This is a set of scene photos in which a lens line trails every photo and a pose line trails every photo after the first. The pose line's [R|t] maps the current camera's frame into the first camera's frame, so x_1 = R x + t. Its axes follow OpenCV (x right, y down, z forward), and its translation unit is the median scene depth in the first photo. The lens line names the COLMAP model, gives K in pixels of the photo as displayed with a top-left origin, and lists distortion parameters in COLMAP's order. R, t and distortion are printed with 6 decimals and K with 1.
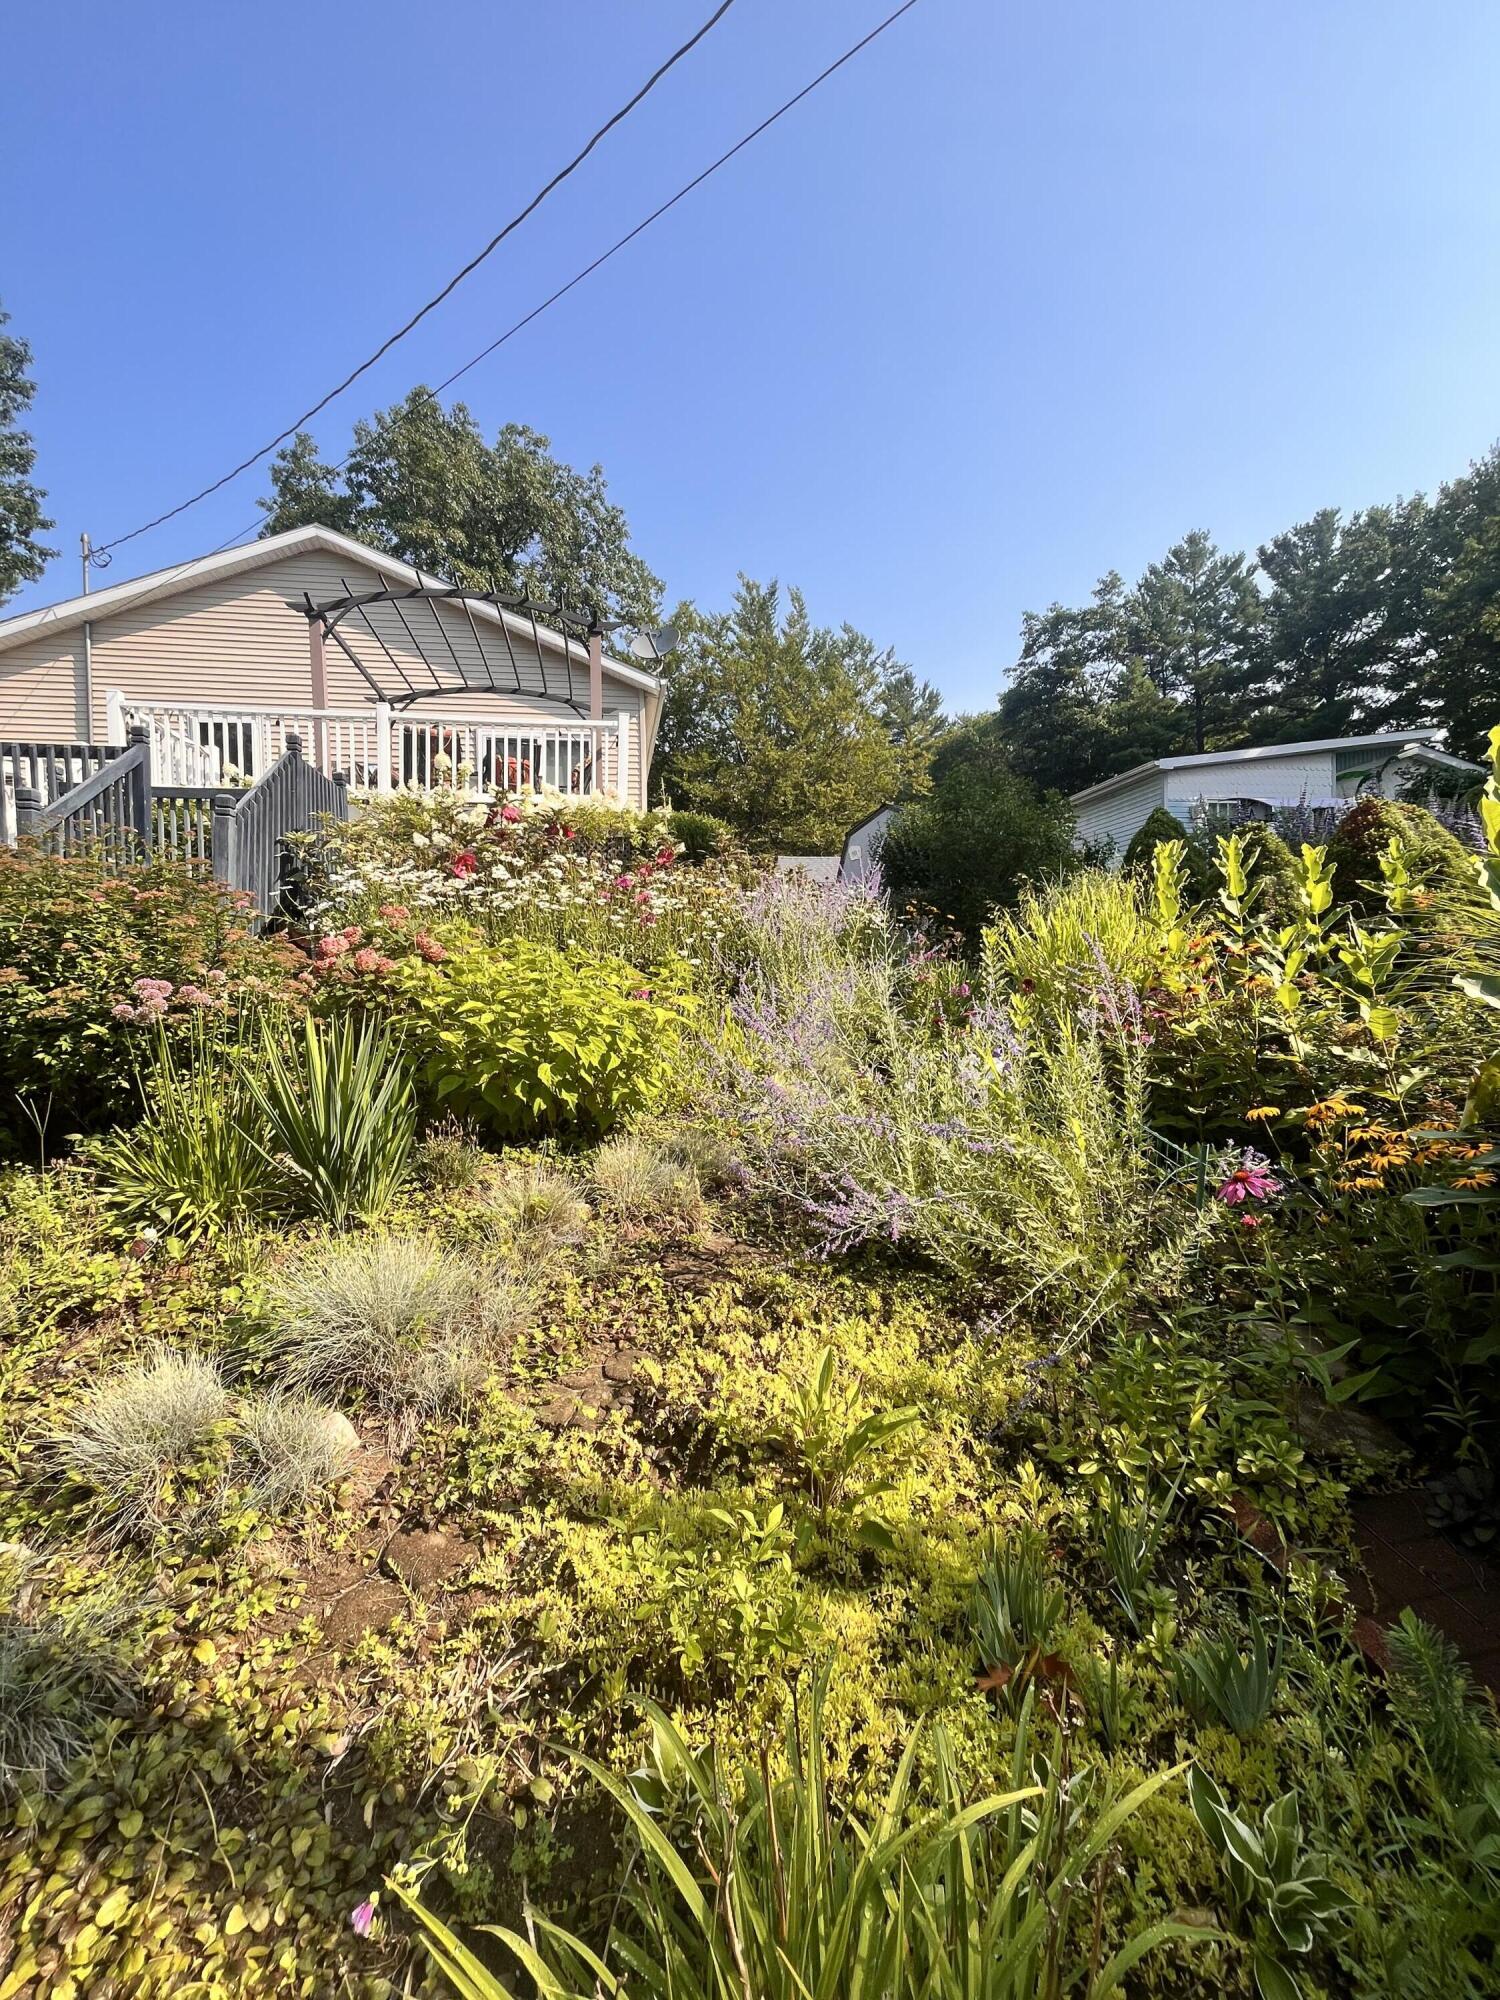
lens RADIAL K [[809.1, 0, 747.1], [0, 809.1, 997.8], [0, 0, 1]] dist [-0.001252, -0.000109]
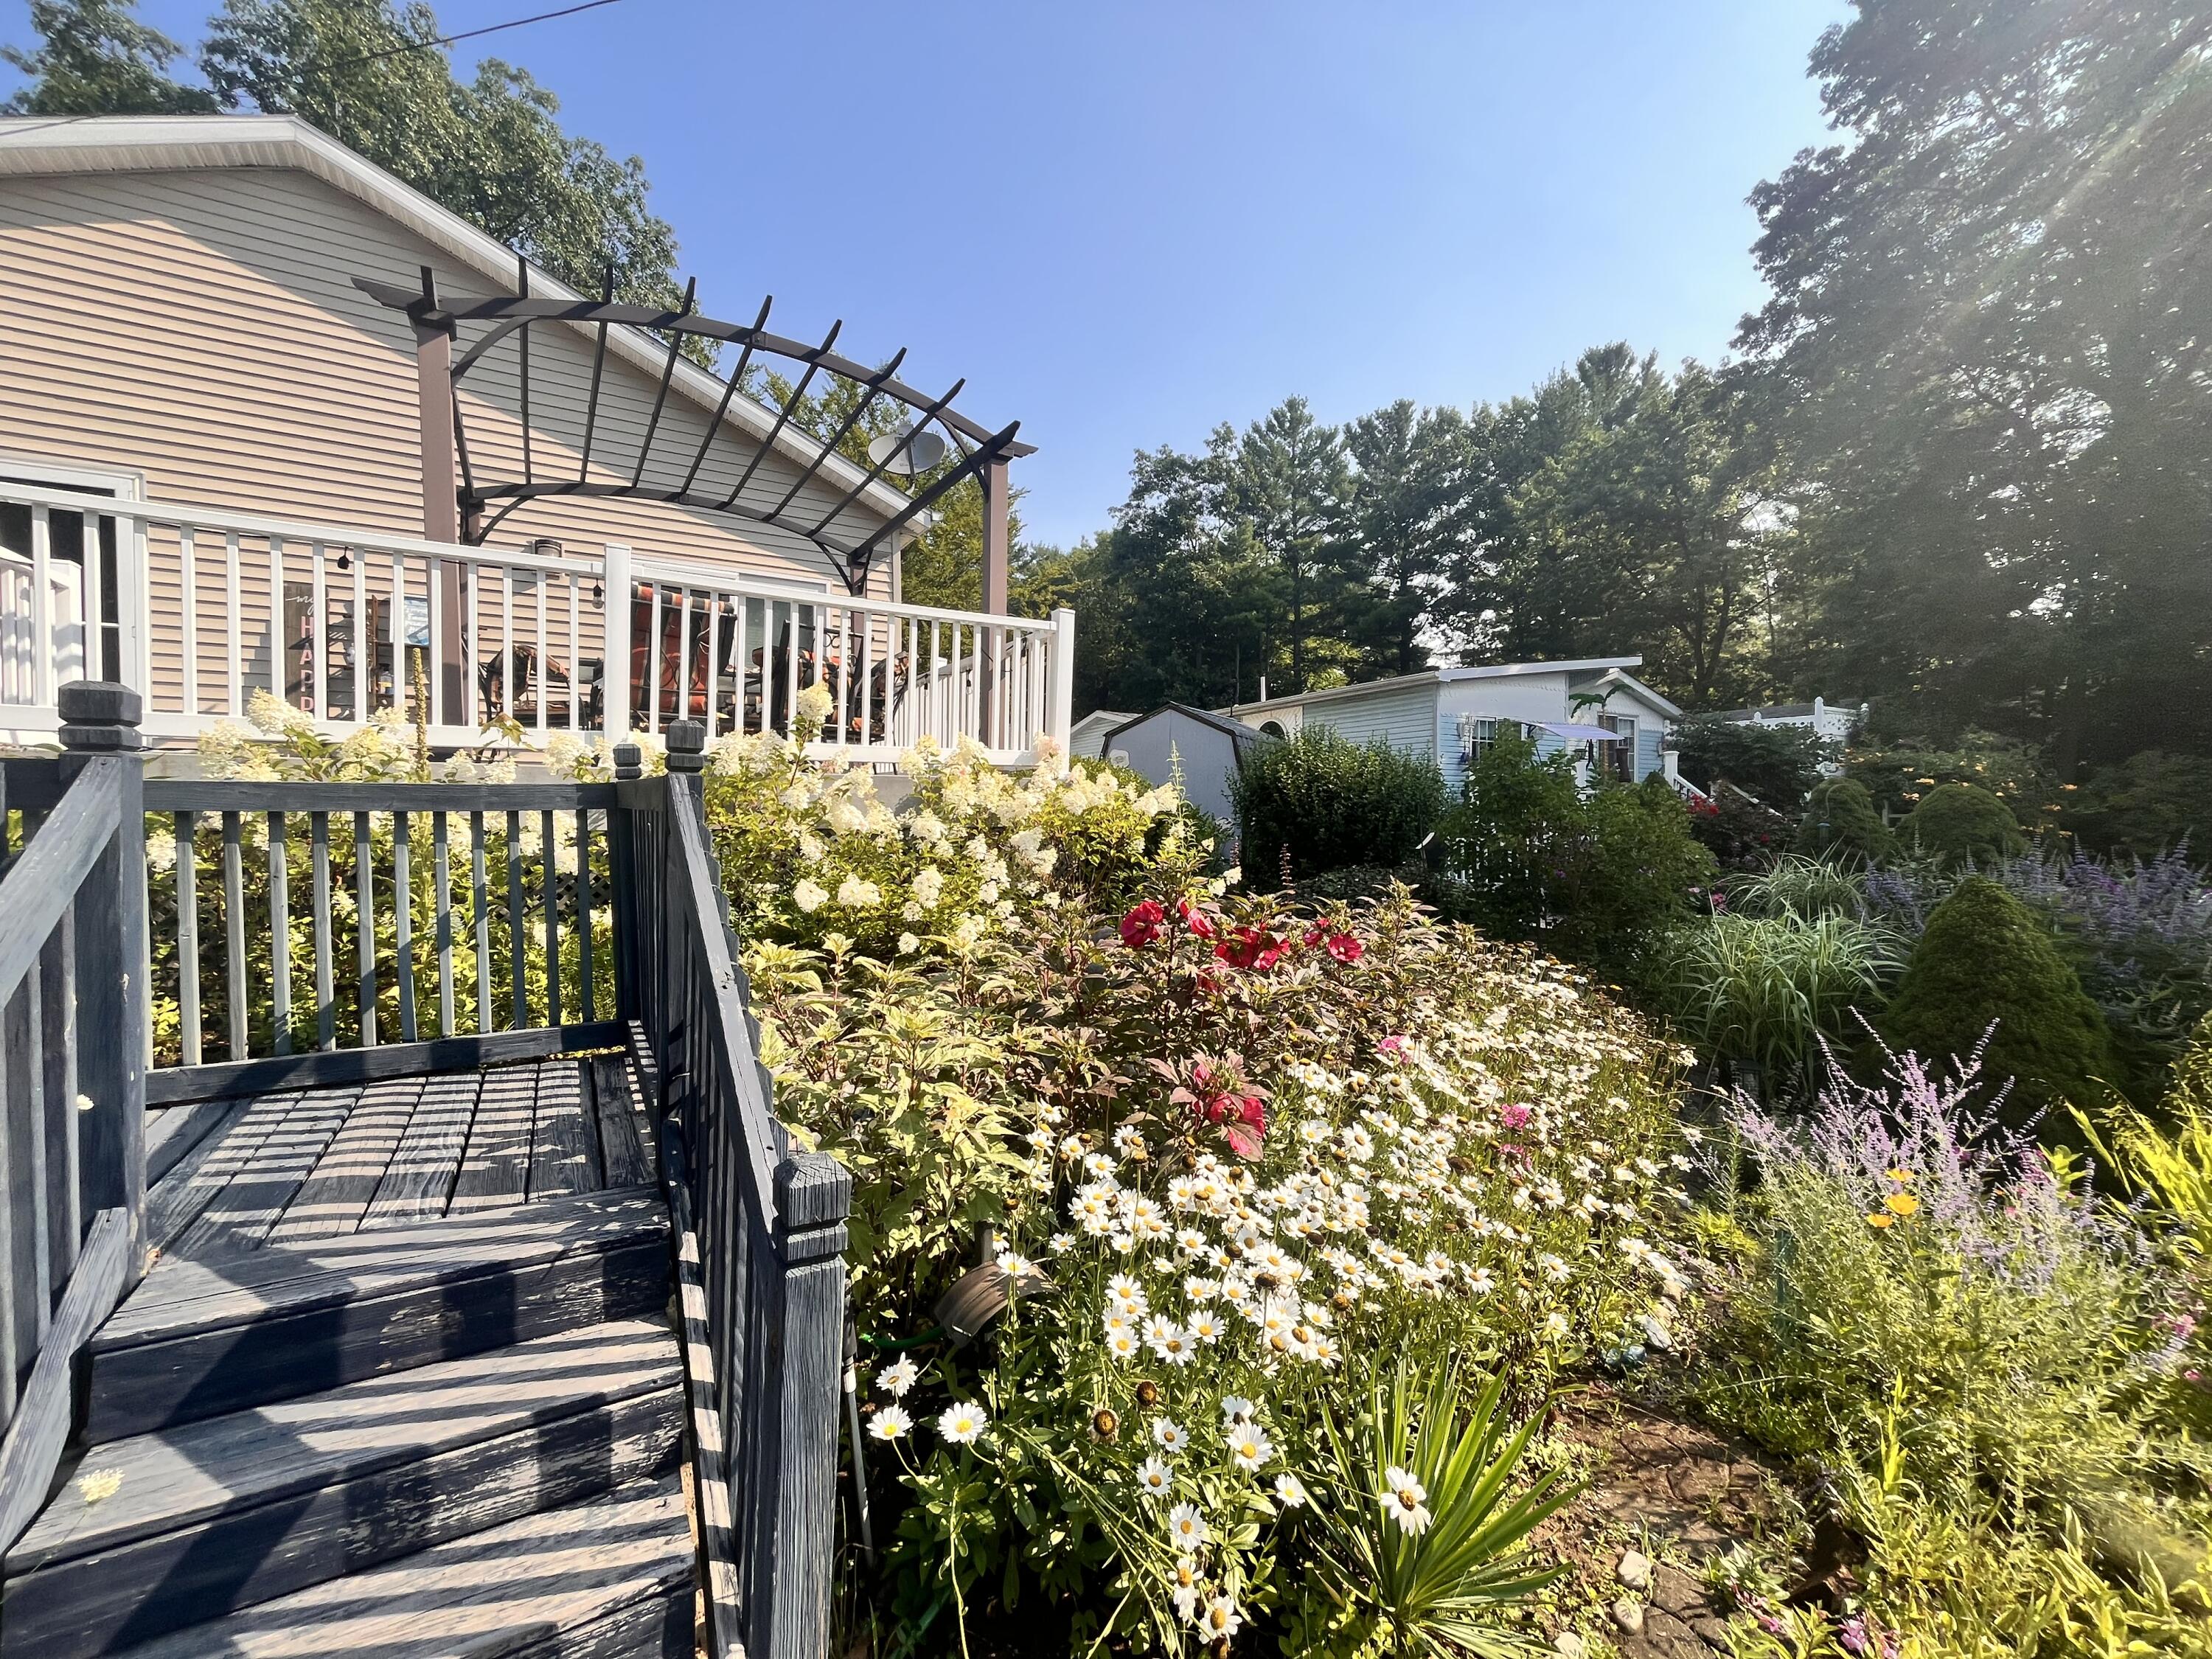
lens RADIAL K [[894.9, 0, 1097.6], [0, 894.9, 837.8], [0, 0, 1]] dist [-0.001252, -0.000109]
pose [[0.929762, 0.008848, 0.368054, -0.089009], [-0.008499, 0.999961, -0.002568, -0.045724], [-0.368062, -0.000740, 0.929801, 0.097558]]
